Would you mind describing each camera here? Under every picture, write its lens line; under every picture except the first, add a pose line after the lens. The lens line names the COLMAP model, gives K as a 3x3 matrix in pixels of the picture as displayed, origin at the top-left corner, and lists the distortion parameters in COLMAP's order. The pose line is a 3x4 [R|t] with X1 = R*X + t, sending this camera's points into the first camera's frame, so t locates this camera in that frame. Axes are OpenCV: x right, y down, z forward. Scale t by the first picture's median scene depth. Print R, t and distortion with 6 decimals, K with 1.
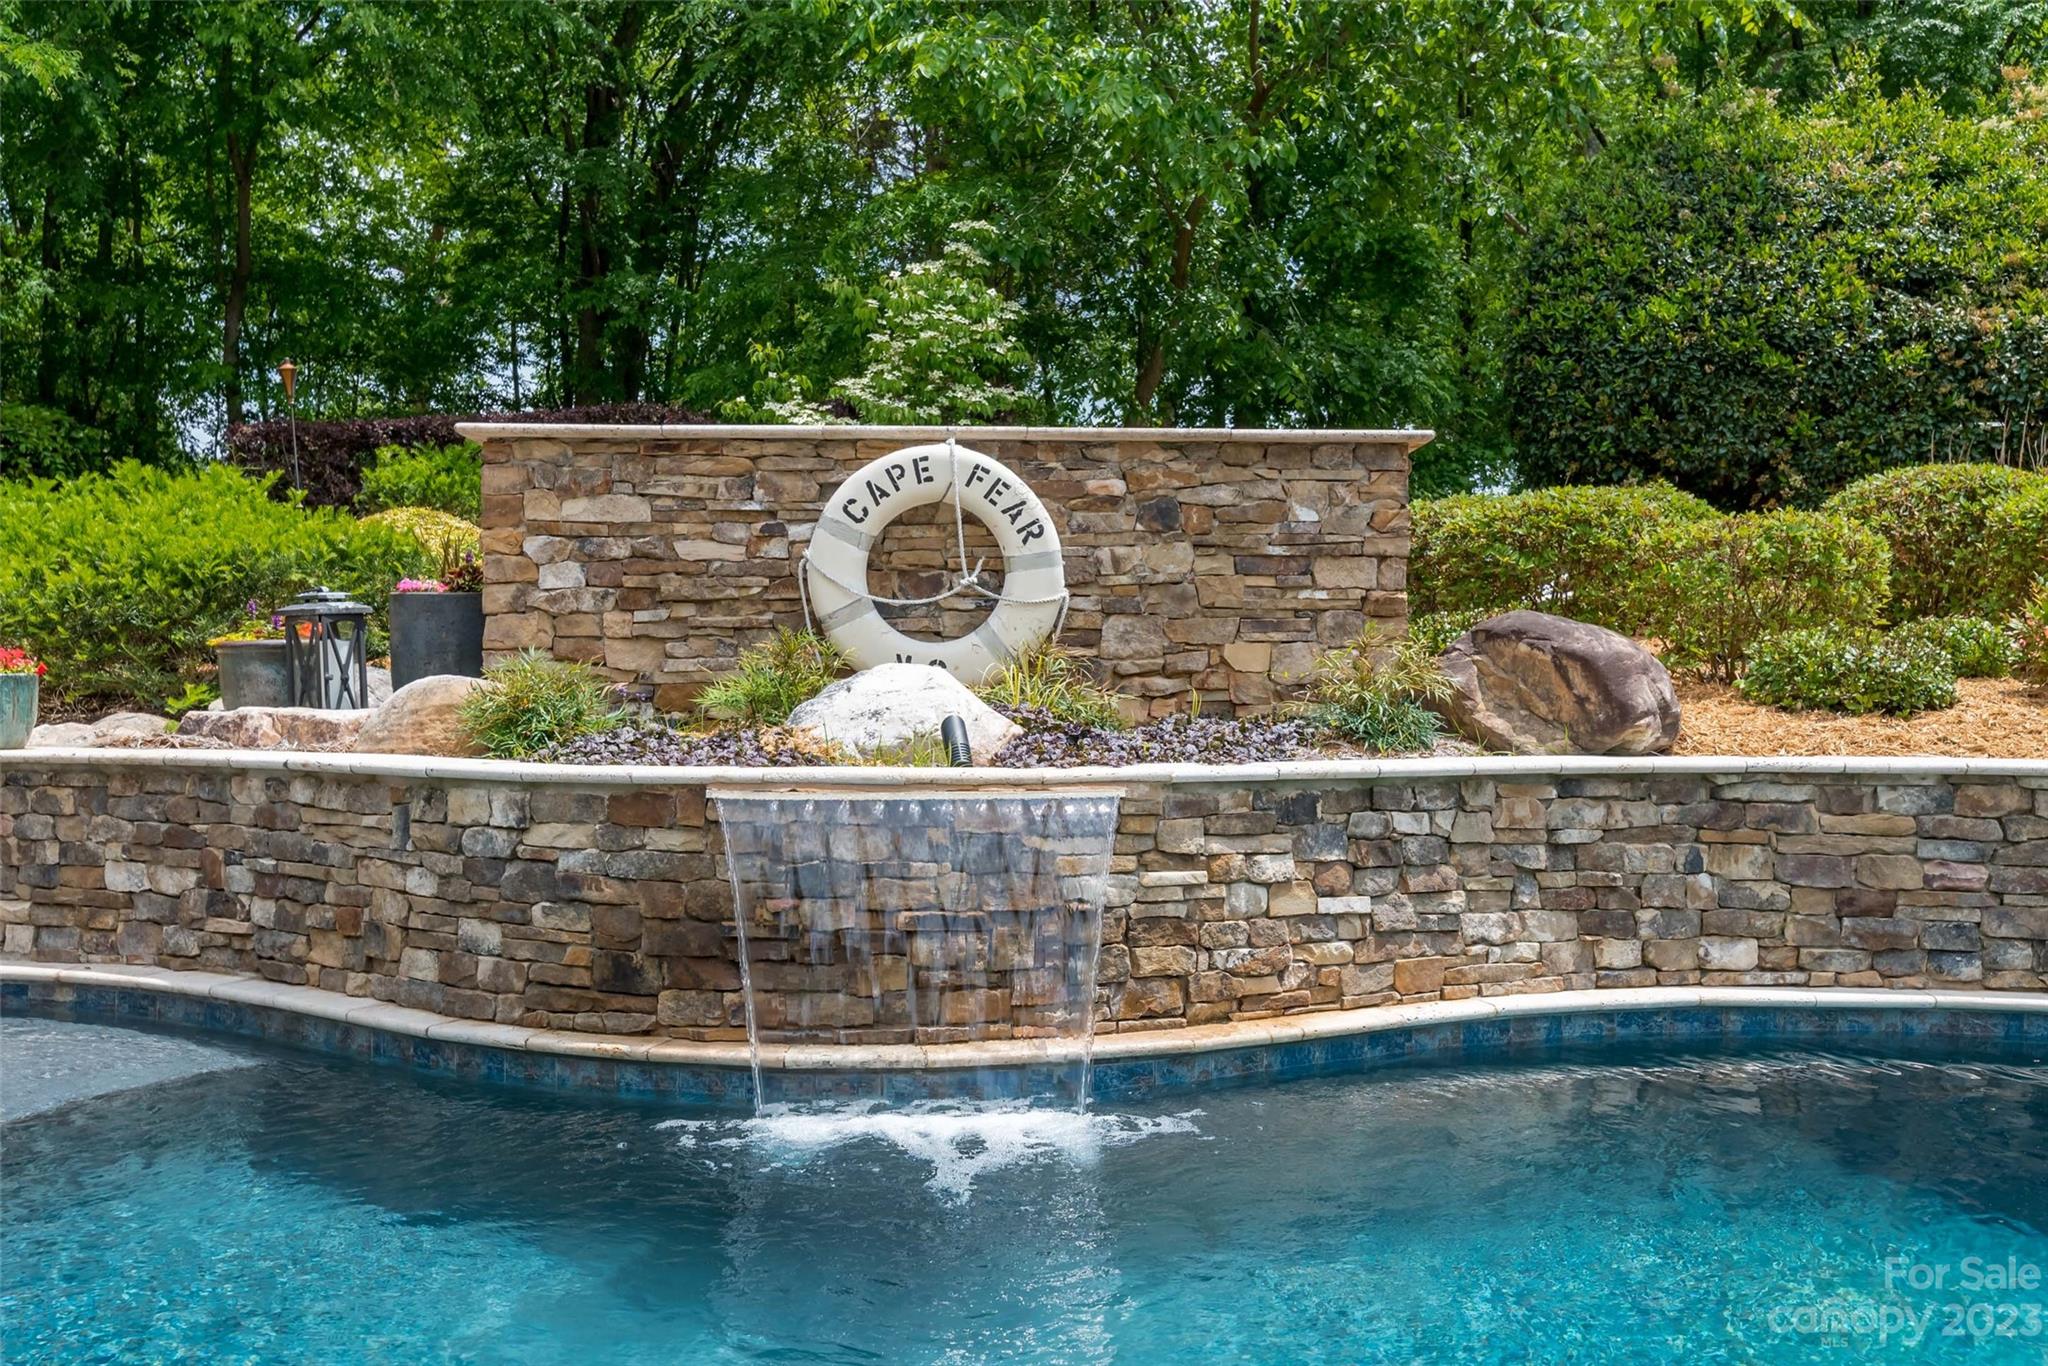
lens RADIAL K [[1725.3, 0, 1024.0], [0, 1725.3, 683.0], [0, 0, 1]] dist [0.006523, -0.000468]
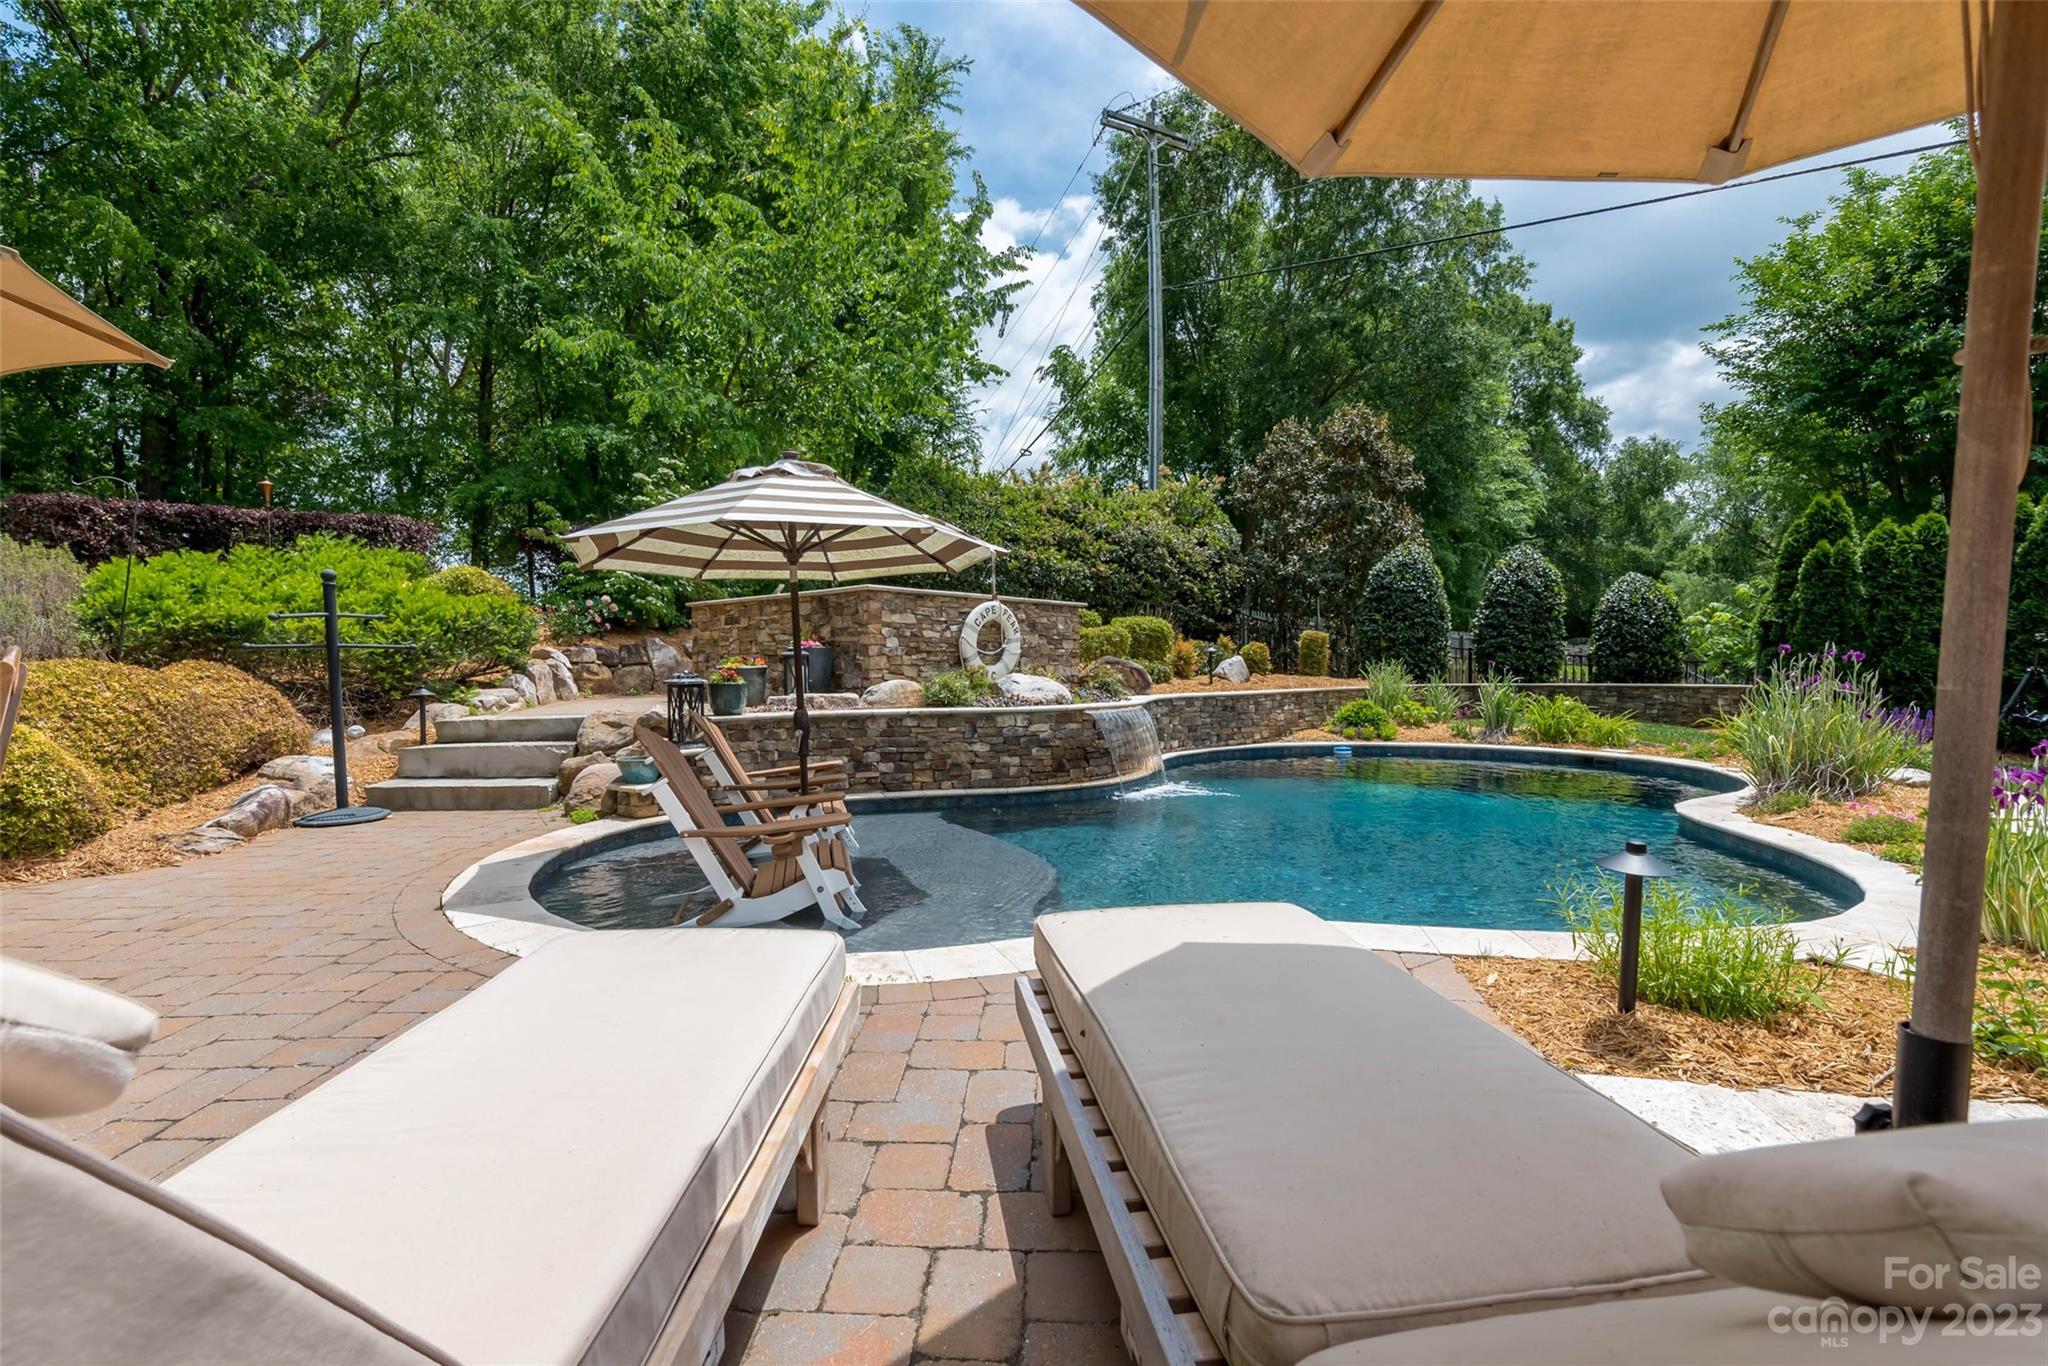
lens RADIAL K [[905.5, 0, 1020.0], [0, 905.5, 657.6], [0, 0, 1]] dist [-0.000325, -0.000130]
pose [[0.657822, 0.000238, 0.753173, -1.410977], [0.008777, 0.999930, -0.007982, -0.028761], [-0.753122, 0.011861, 0.657774, -0.108150]]
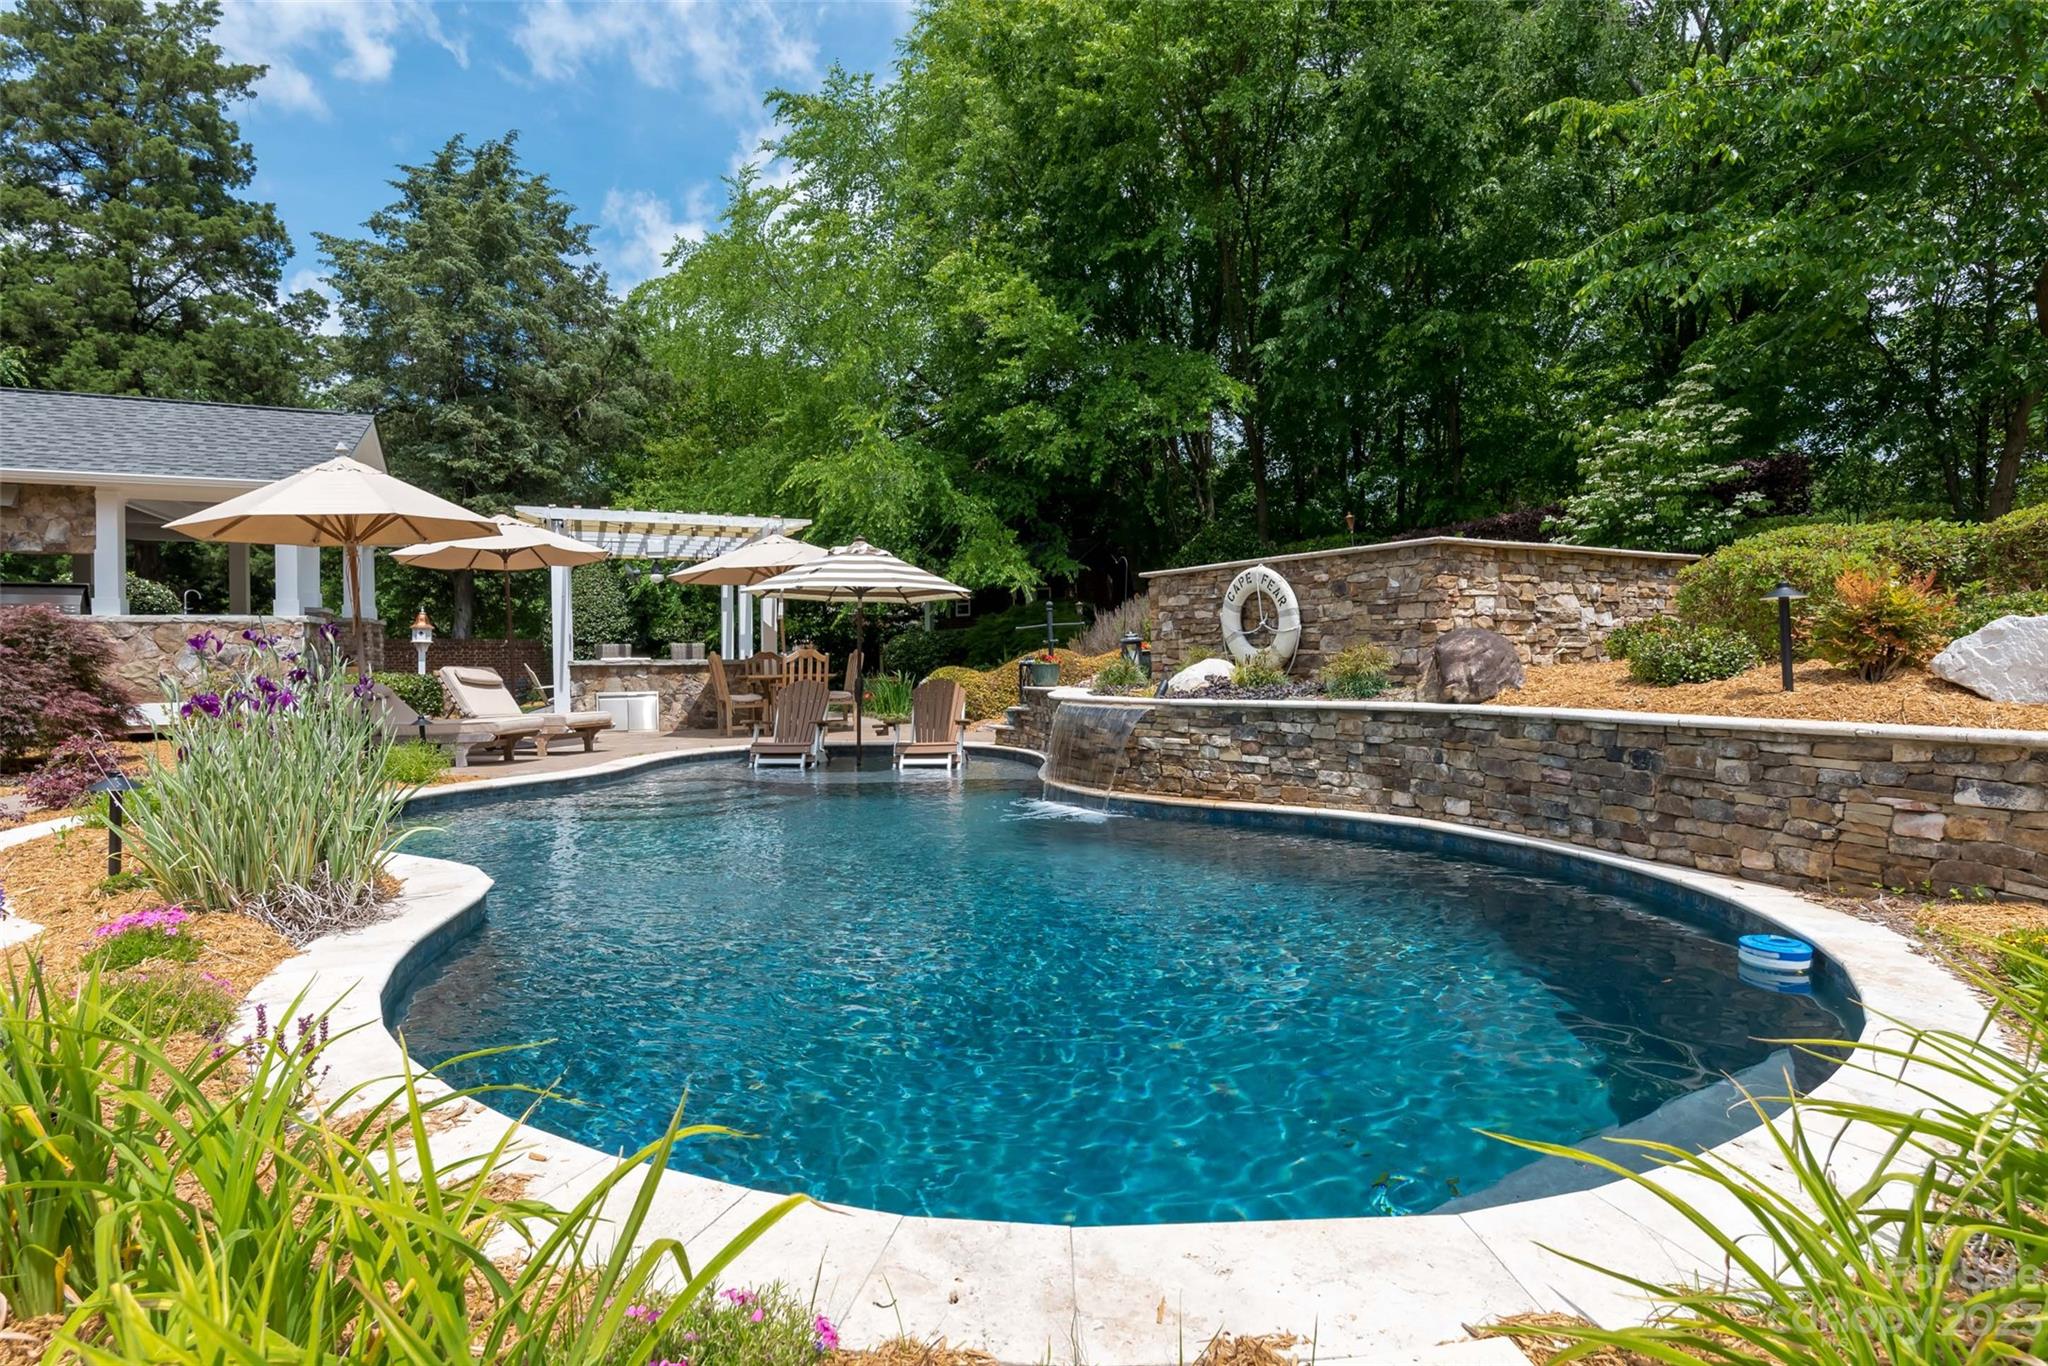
lens RADIAL K [[1015.3, 0, 1024.0], [0, 1015.3, 683.0], [0, 0, 1]] dist [0.002813, 0.000645]
pose [[0.494805, 0.013513, -0.868899, 1.168869], [0.008775, 0.999750, 0.020544, -0.009294], [0.868959, -0.017790, 0.494563, 0.018292]]
